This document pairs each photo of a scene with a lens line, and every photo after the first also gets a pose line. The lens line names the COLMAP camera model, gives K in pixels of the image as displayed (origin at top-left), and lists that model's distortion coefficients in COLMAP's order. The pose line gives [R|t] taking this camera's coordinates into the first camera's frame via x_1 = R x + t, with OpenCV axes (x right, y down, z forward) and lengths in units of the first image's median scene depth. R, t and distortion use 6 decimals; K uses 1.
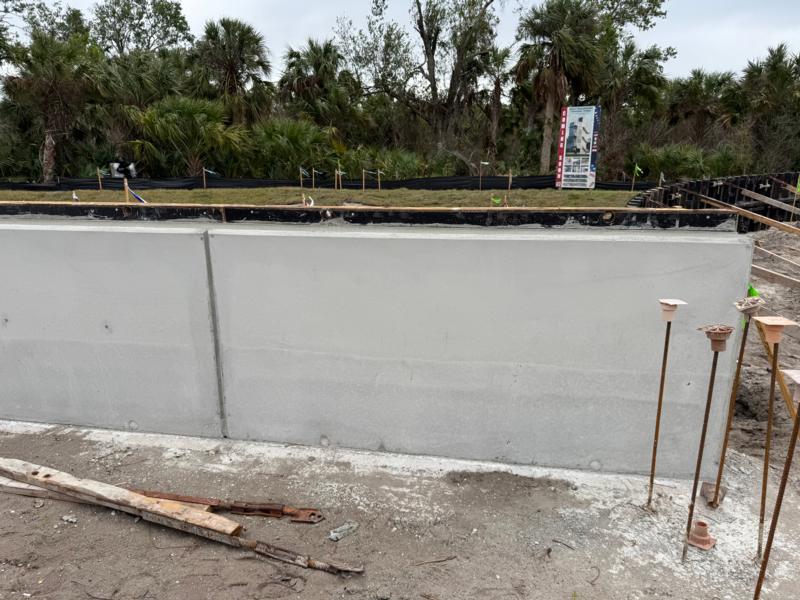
lens RADIAL K [[561.9, 0, 390.7], [0, 561.9, 301.4], [0, 0, 1]] dist [0.082415, -0.129224]
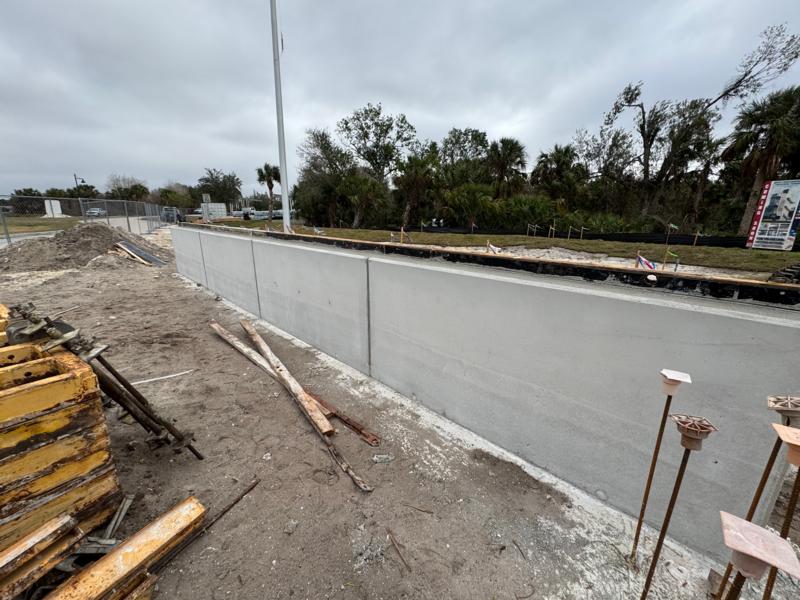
lens RADIAL K [[314.5, 0, 400.0], [0, 314.5, 300.0], [0, 0, 1]] dist [-0.002802, 0.000075]
pose [[0.834162, 0.159435, -0.527972, 0.035065], [-0.154590, 0.986520, 0.053664, -0.007837], [0.529411, 0.036855, 0.847565, 0.029227]]
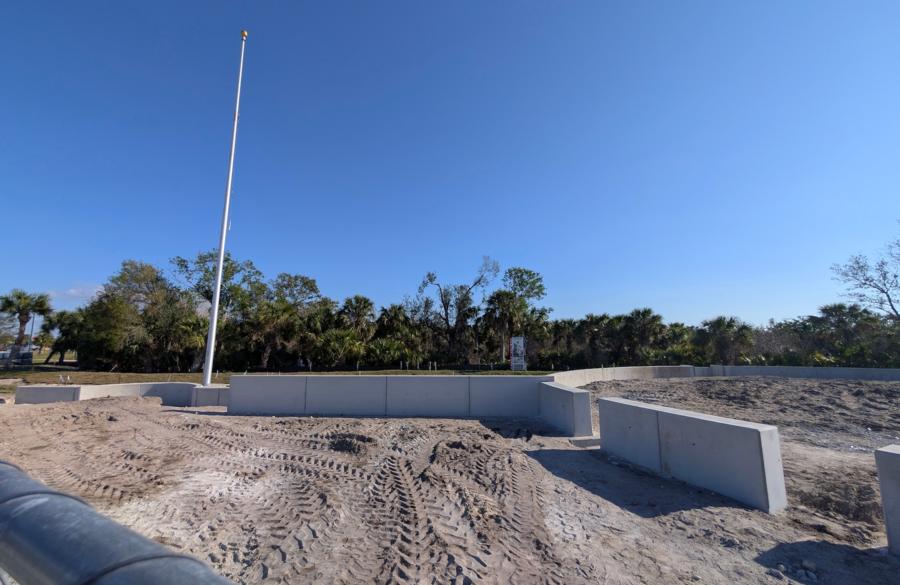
lens RADIAL K [[362.3, 0, 442.5], [0, 362.3, 292.9], [0, 0, 1]] dist [-0.000431, -0.000024]
pose [[0.992450, 0.018729, 0.121212, -0.140311], [0.031514, 0.916156, -0.399581, 0.077669], [-0.118533, 0.400384, 0.908649, -0.362605]]
